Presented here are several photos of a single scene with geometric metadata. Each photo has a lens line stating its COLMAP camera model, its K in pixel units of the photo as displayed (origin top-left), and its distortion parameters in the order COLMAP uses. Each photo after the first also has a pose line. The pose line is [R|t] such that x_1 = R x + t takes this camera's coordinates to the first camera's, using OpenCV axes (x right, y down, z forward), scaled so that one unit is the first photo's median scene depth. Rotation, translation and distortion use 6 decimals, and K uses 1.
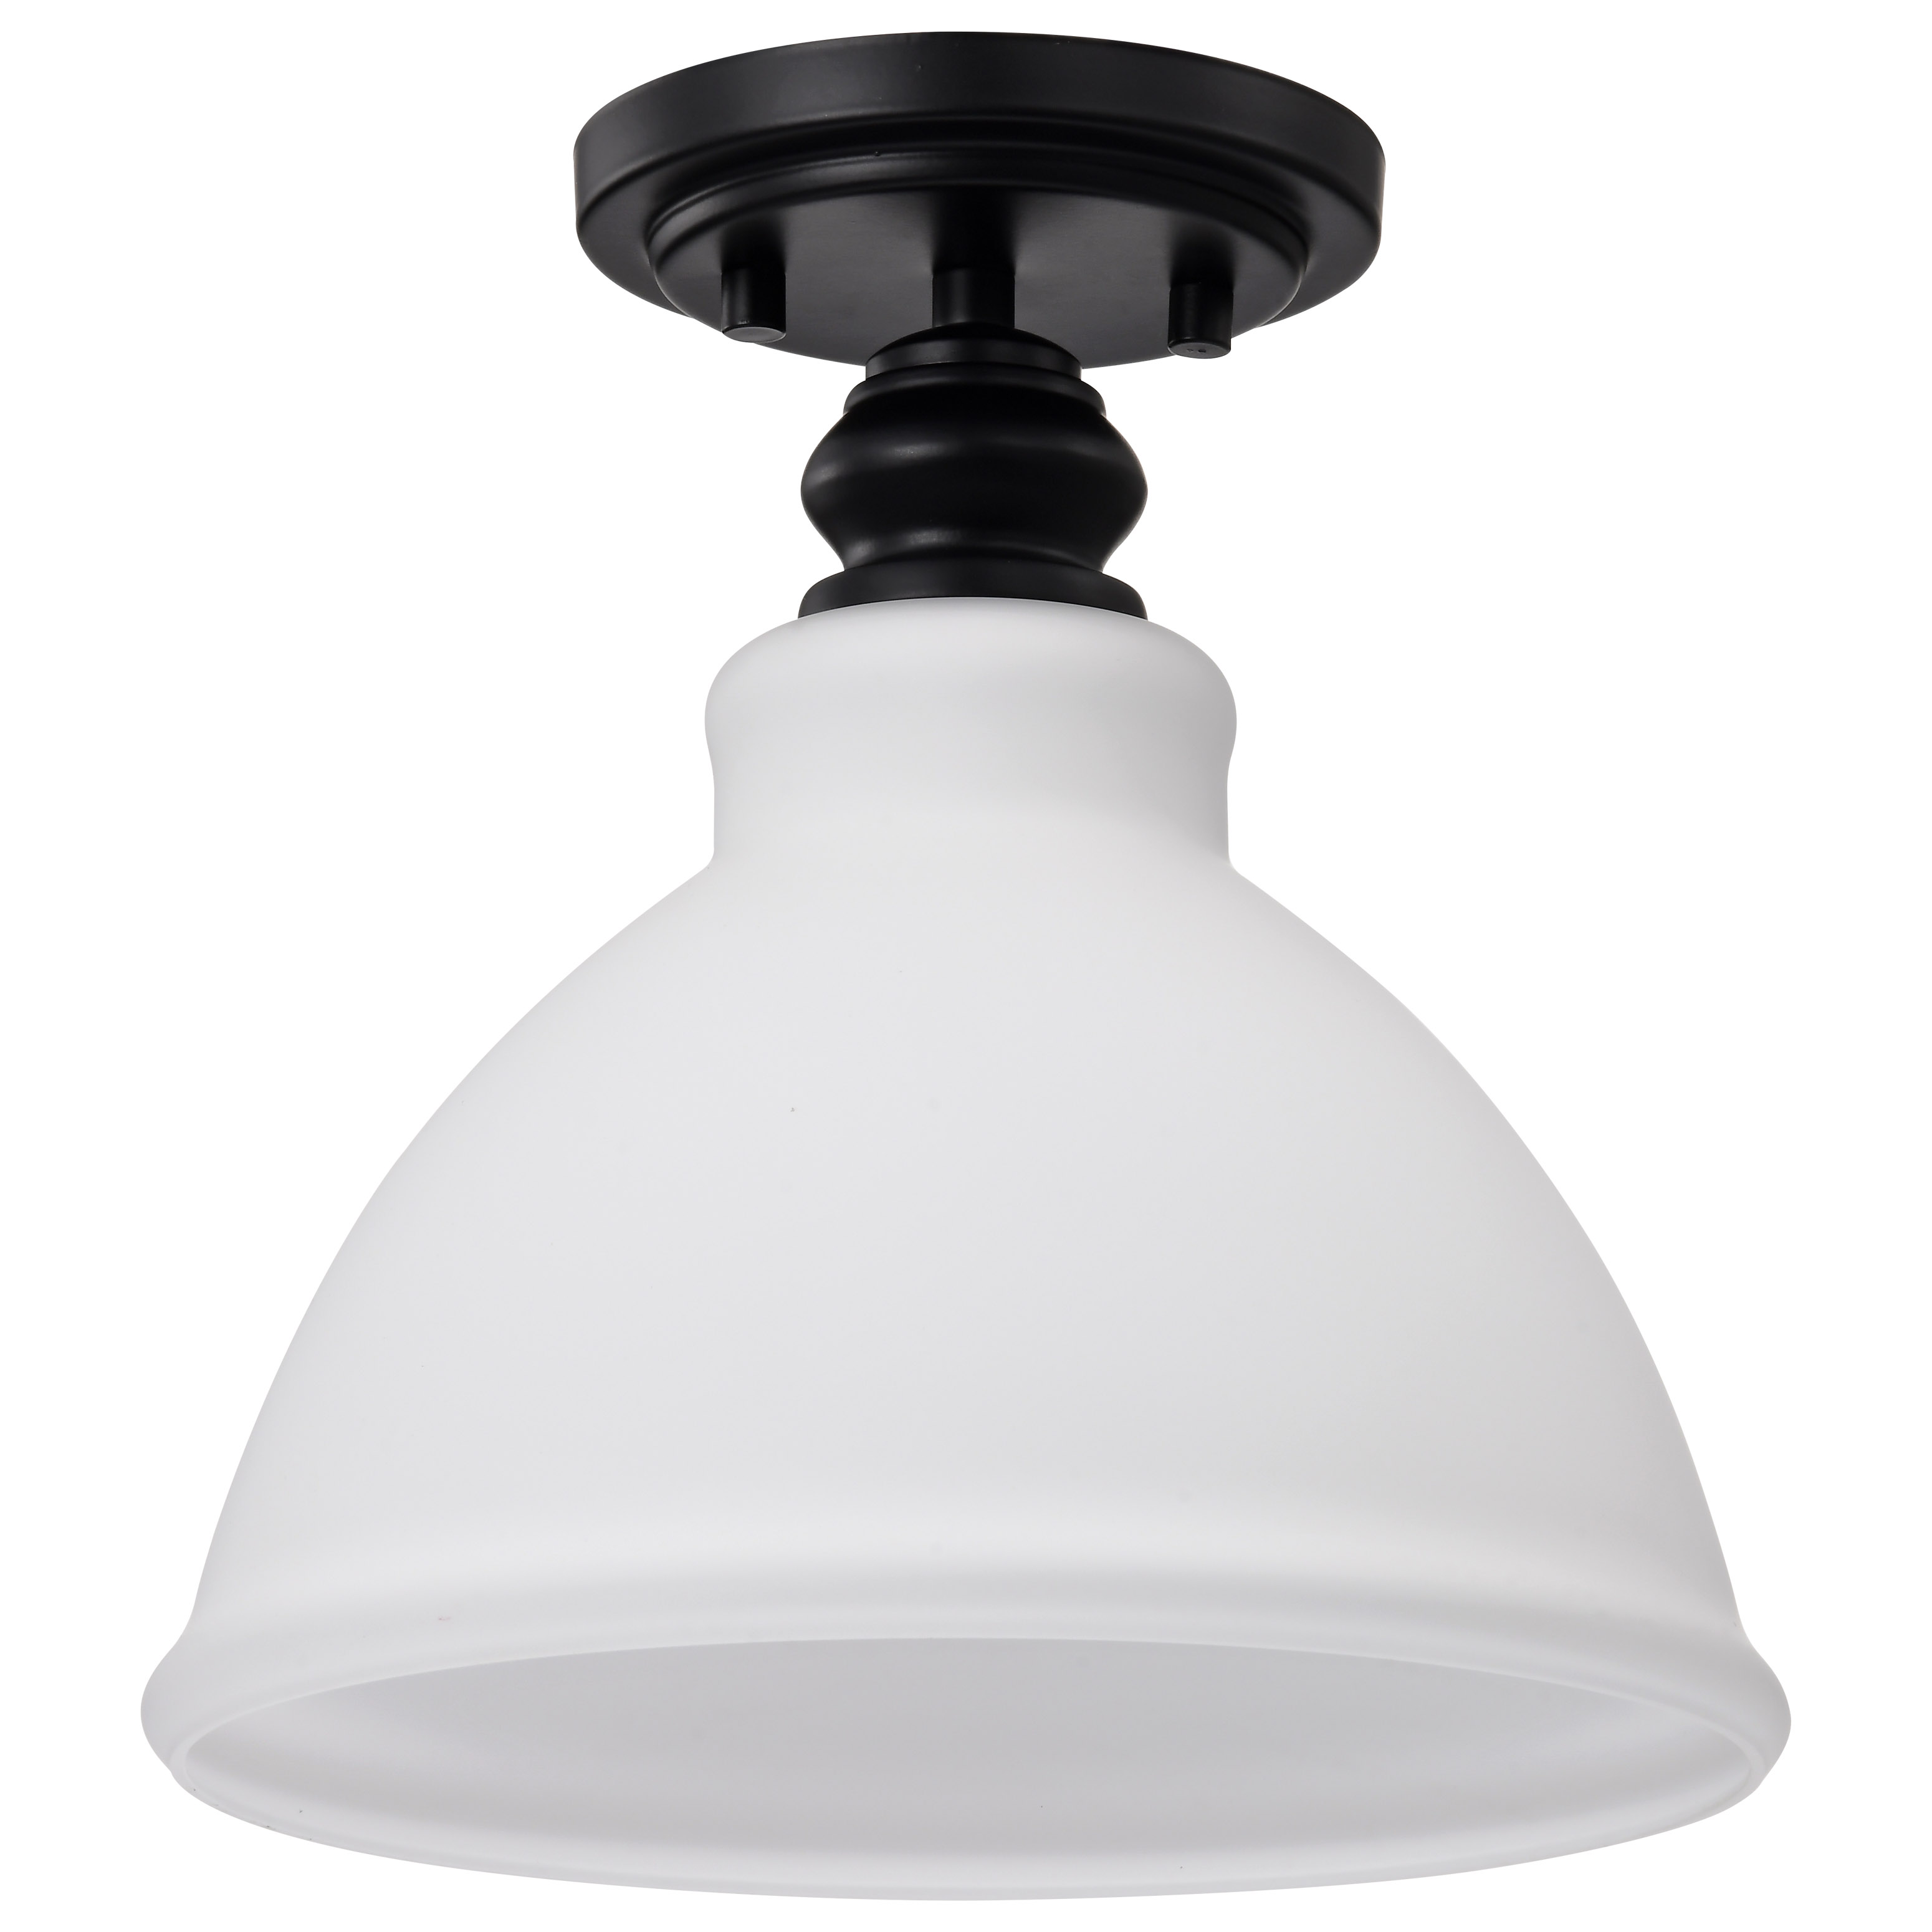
lens RADIAL K [[8118.6, 0, 978.3], [0, 8118.6, 959.6], [0, 0, 1]] dist [-0.865366, 0.000000]
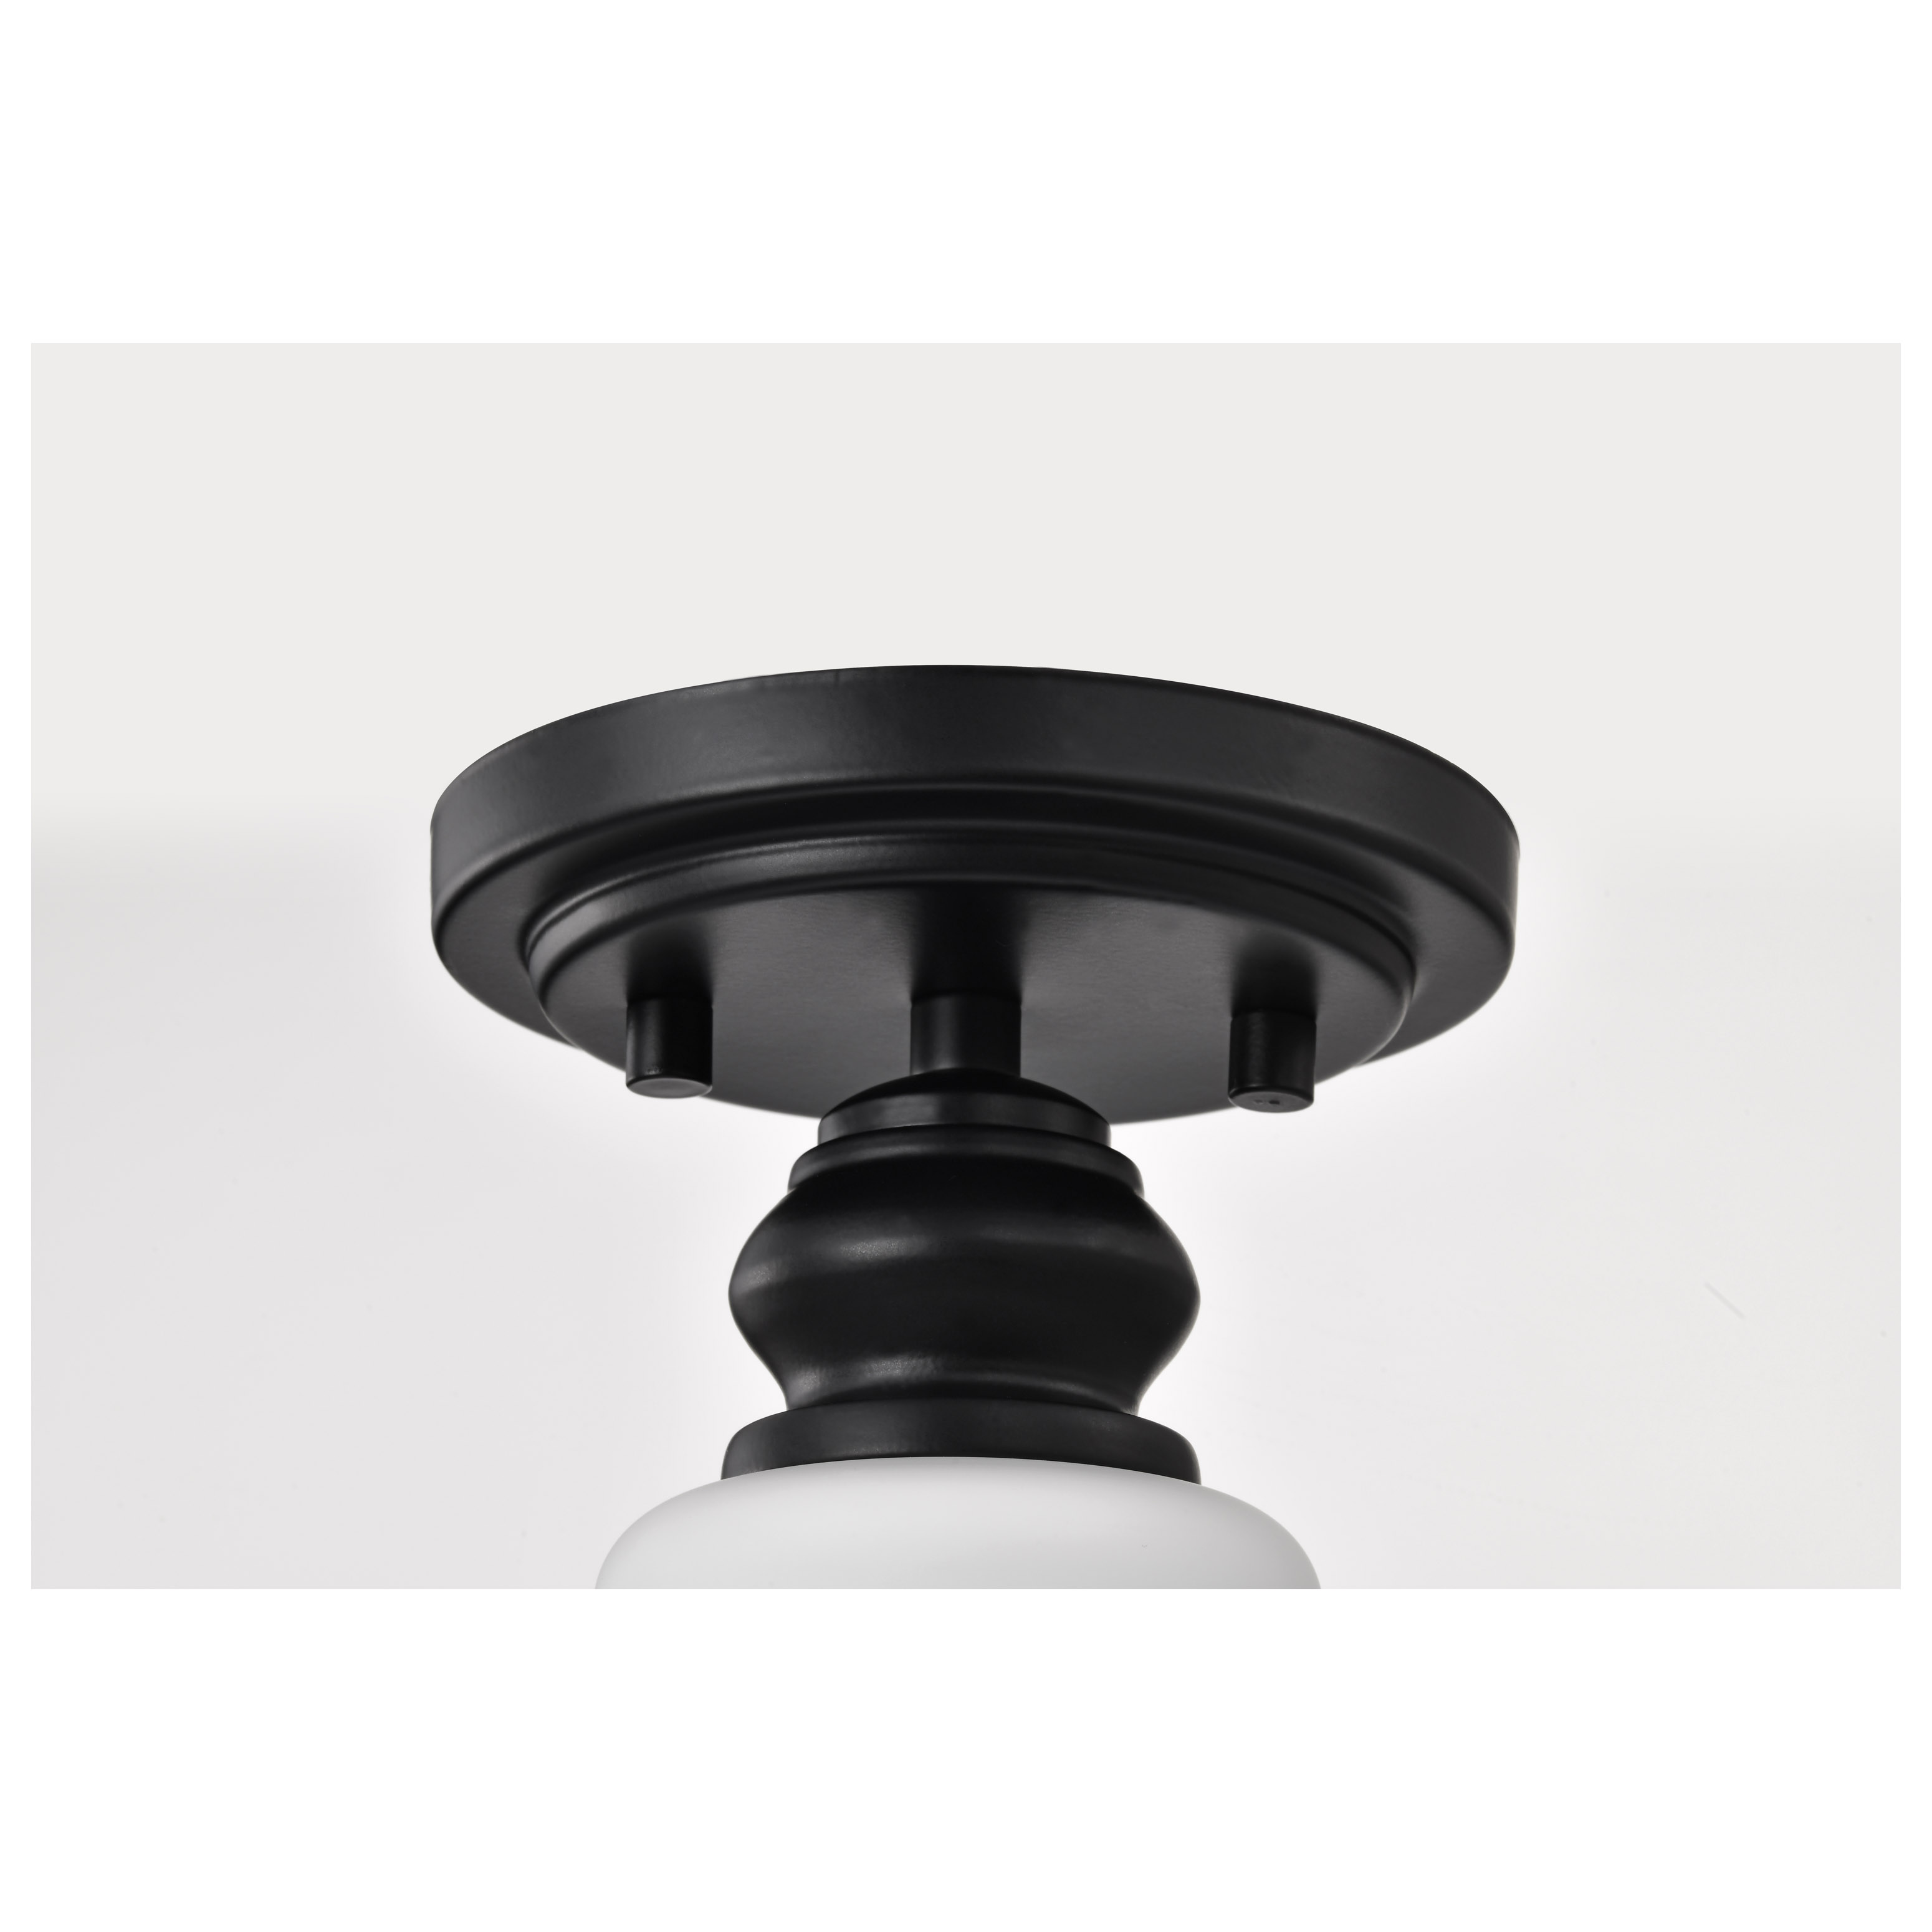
lens RADIAL K [[8118.6, 0, 966.5], [0, 8118.6, 969.5], [0, 0, 1]] dist [-0.865366, 0.000000]
pose [[0.999713, -0.006439, -0.023085, 0.017024], [0.004504, 0.996548, -0.082891, -0.026482], [0.023539, 0.082763, 0.996291, 0.260490]]
